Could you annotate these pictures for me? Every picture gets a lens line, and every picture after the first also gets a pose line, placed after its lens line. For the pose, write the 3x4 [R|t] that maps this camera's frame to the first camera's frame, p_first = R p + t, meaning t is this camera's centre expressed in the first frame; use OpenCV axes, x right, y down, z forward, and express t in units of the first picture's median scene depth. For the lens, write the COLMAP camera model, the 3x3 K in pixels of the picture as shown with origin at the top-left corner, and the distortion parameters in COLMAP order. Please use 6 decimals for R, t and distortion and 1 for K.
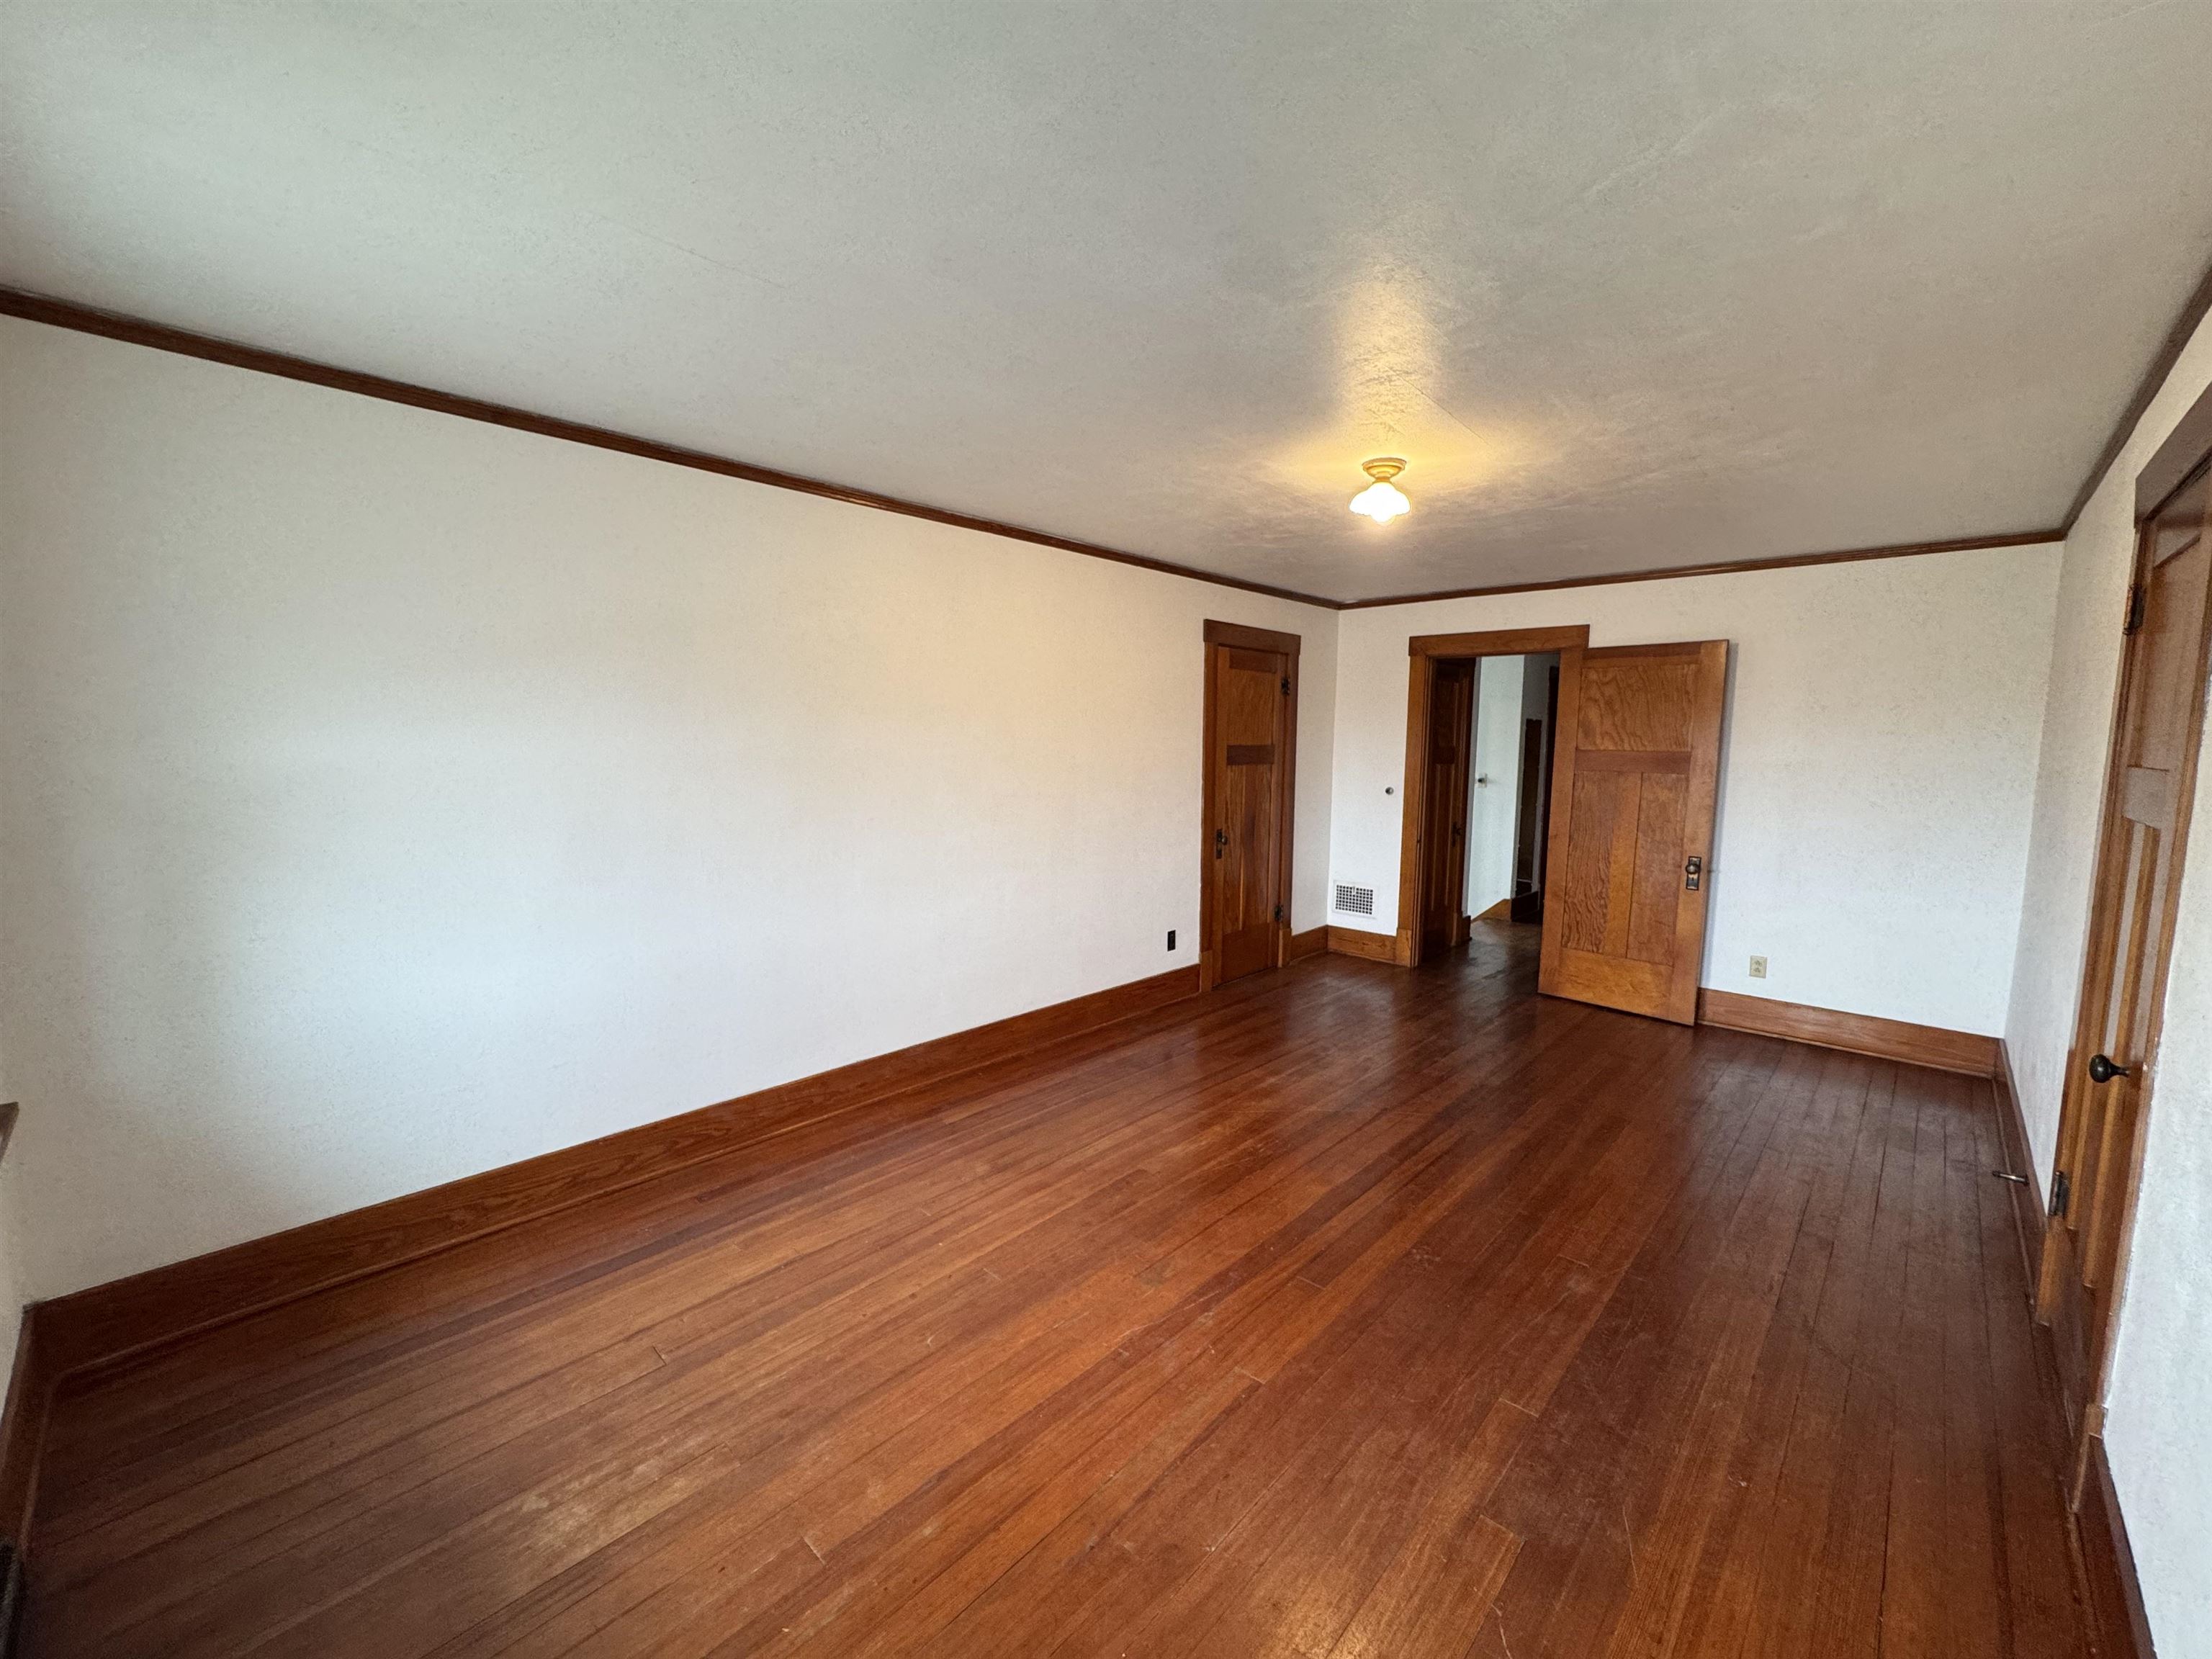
lens RADIAL K [[877.5, 0, 1110.8], [0, 877.5, 822.6], [0, 0, 1]] dist [-0.006065, 0.000767]
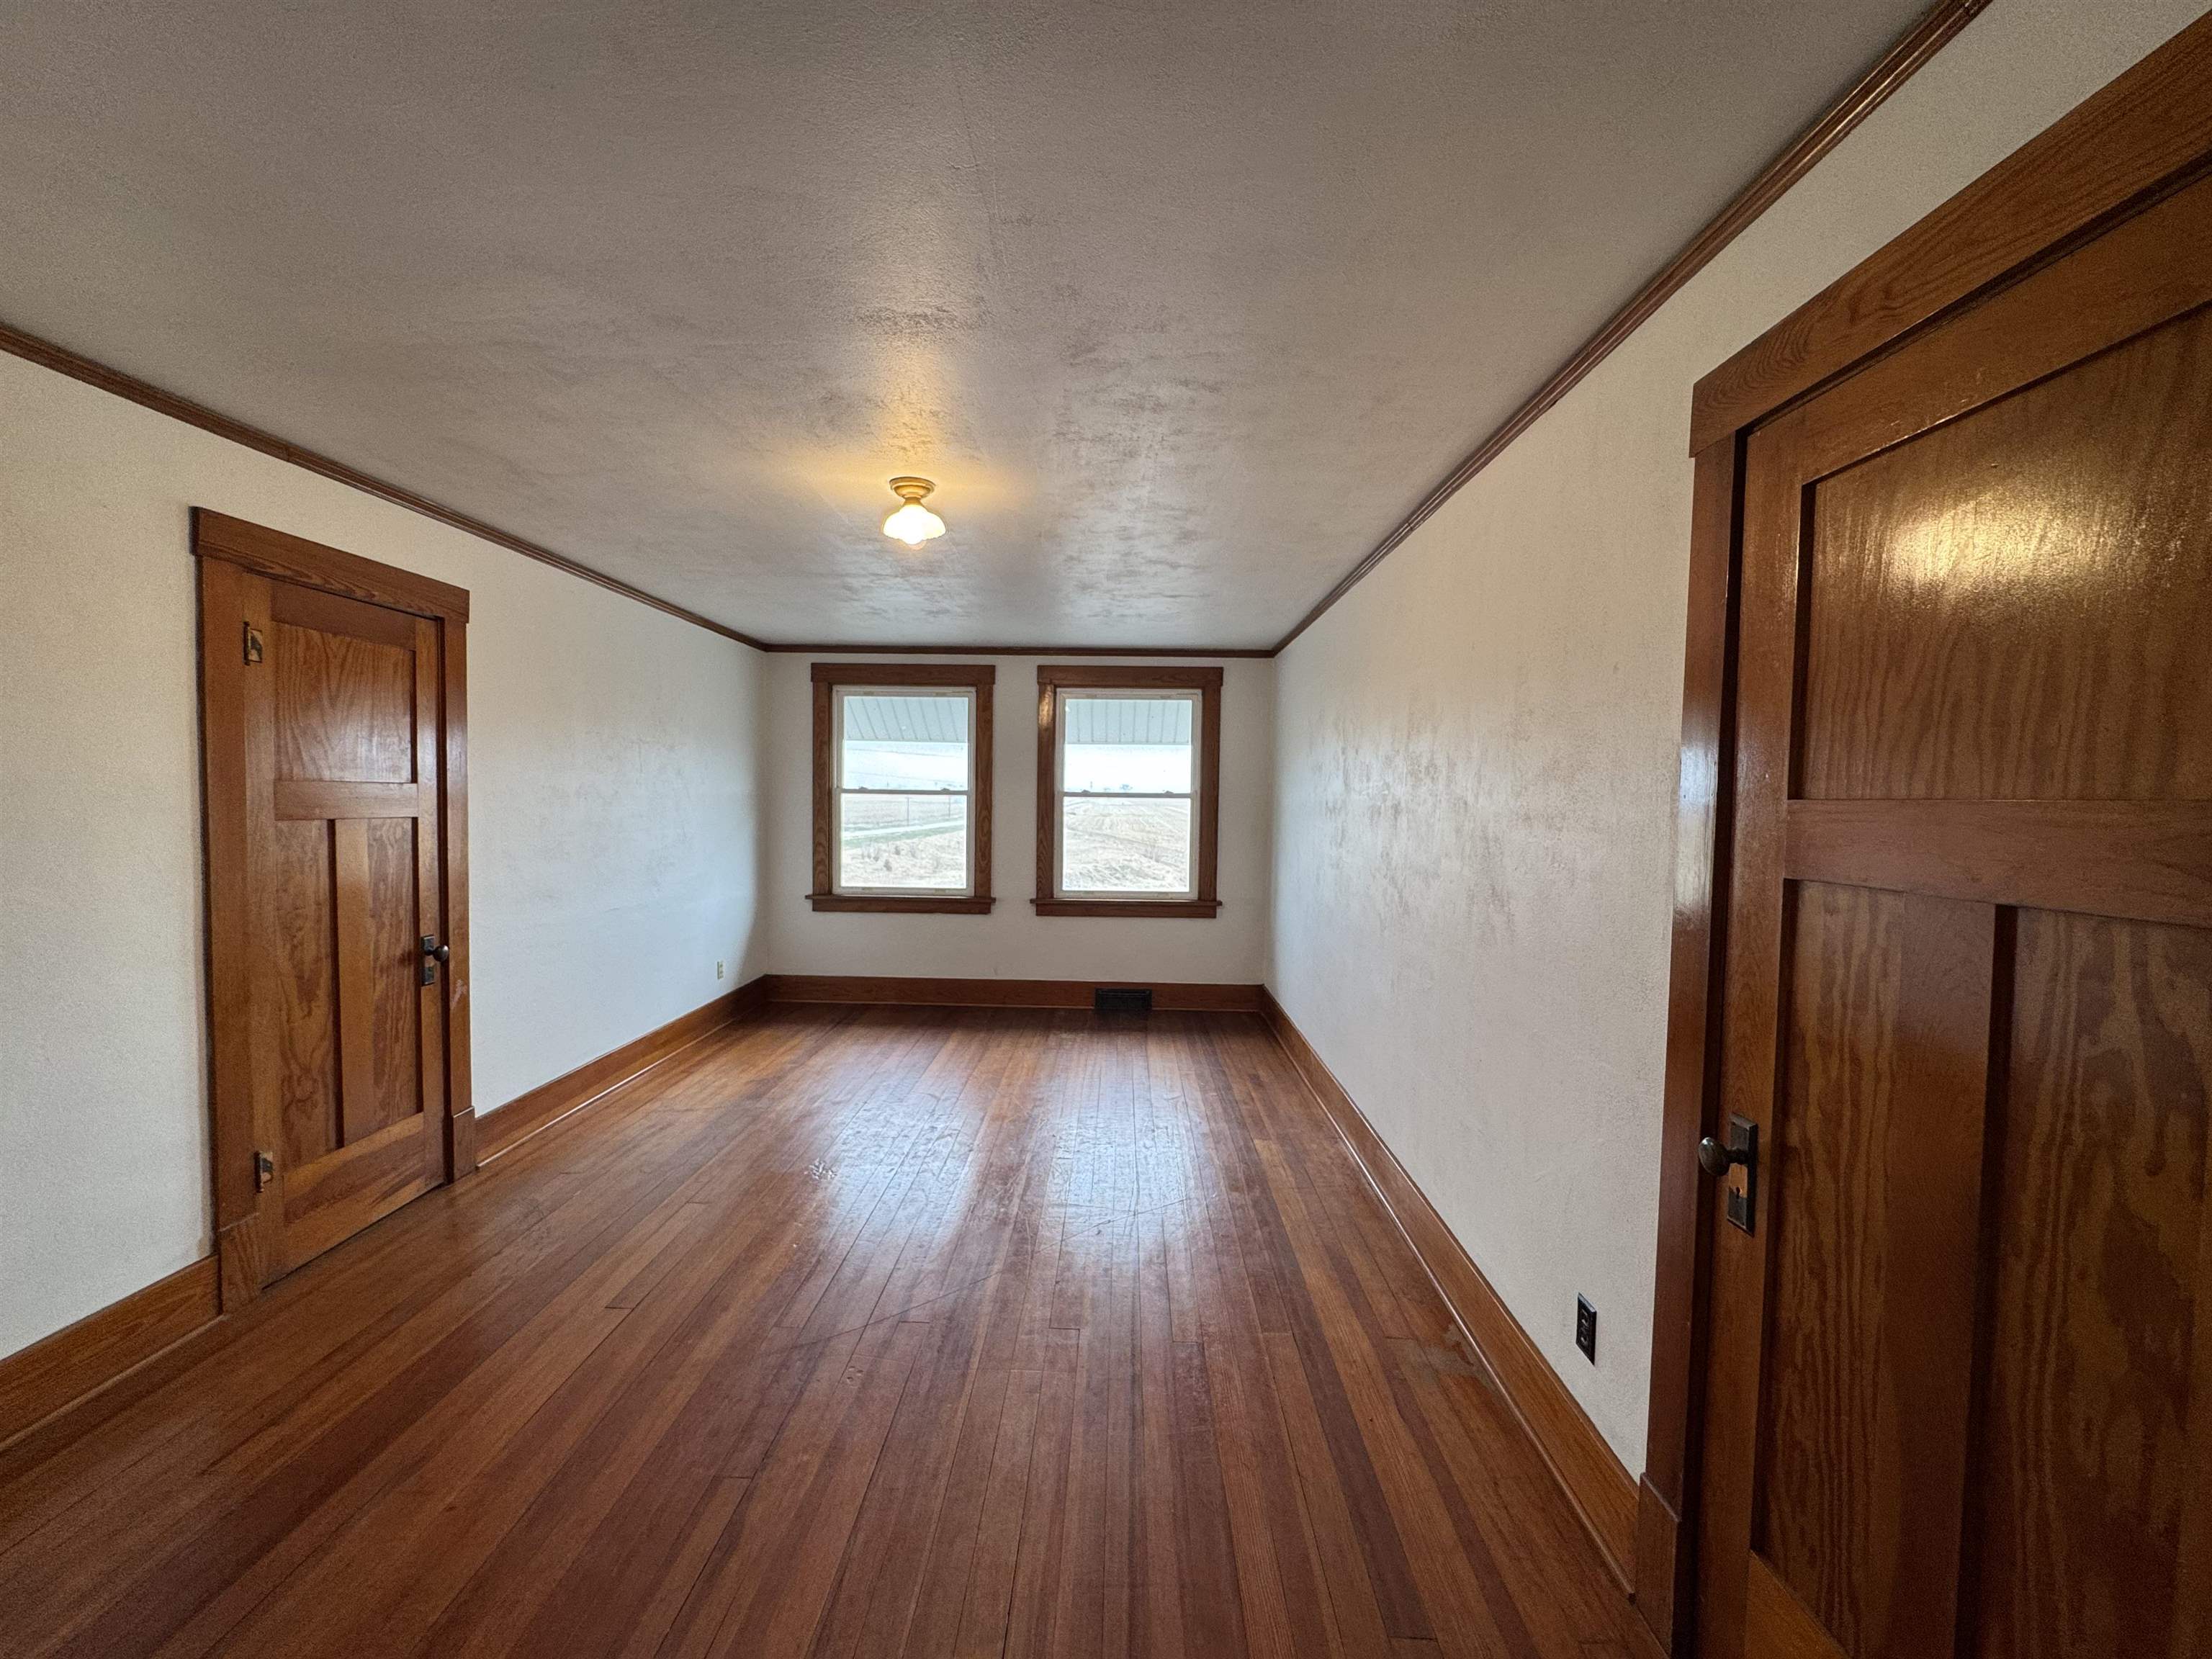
lens RADIAL K [[877.5, 0, 1109.2], [0, 877.5, 835.9], [0, 0, 1]] dist [-0.006065, 0.000767]
pose [[-0.736211, 0.009910, -0.676680, 0.660325], [-0.091641, 0.989223, 0.114191, -0.133220], [0.670519, 0.146081, -0.727368, 1.578170]]
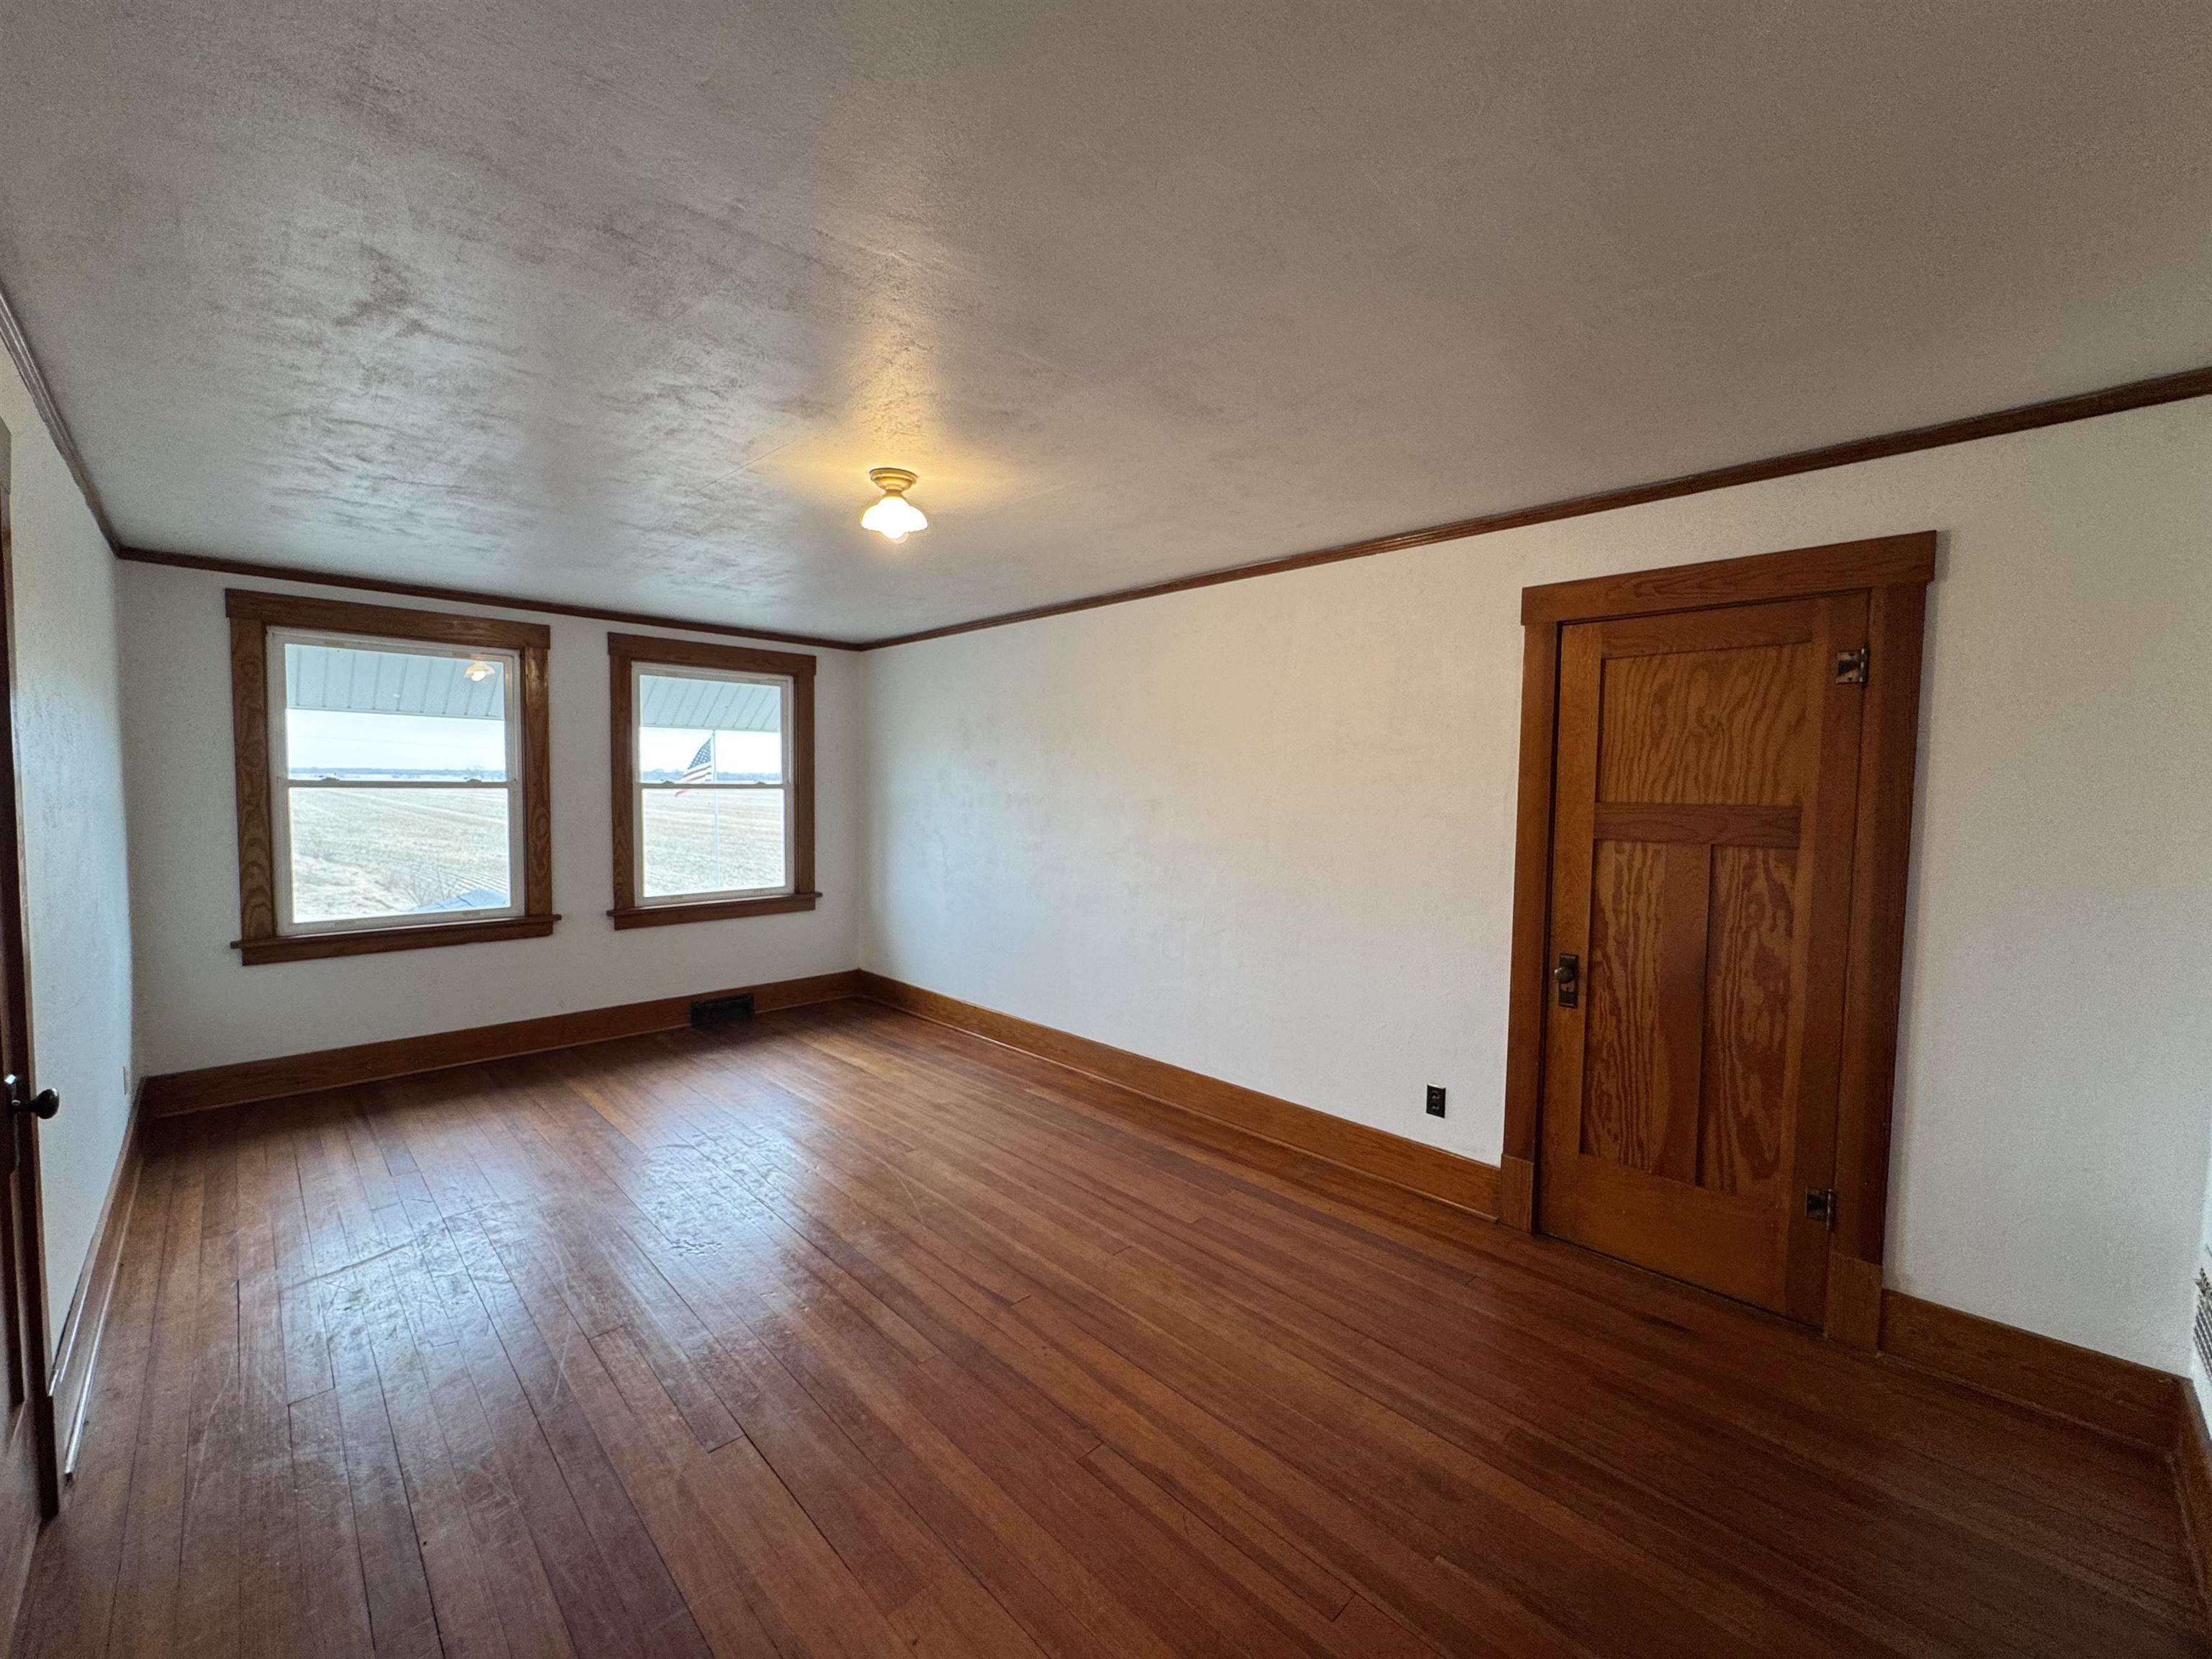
lens RADIAL K [[877.5, 0, 1098.7], [0, 877.5, 835.8], [0, 0, 1]] dist [-0.006065, 0.000767]
pose [[-0.029989, 0.048838, -0.998356, 1.017079], [-0.114962, 0.992009, 0.051981, -0.091434], [0.992917, 0.116331, -0.024135, 1.068885]]
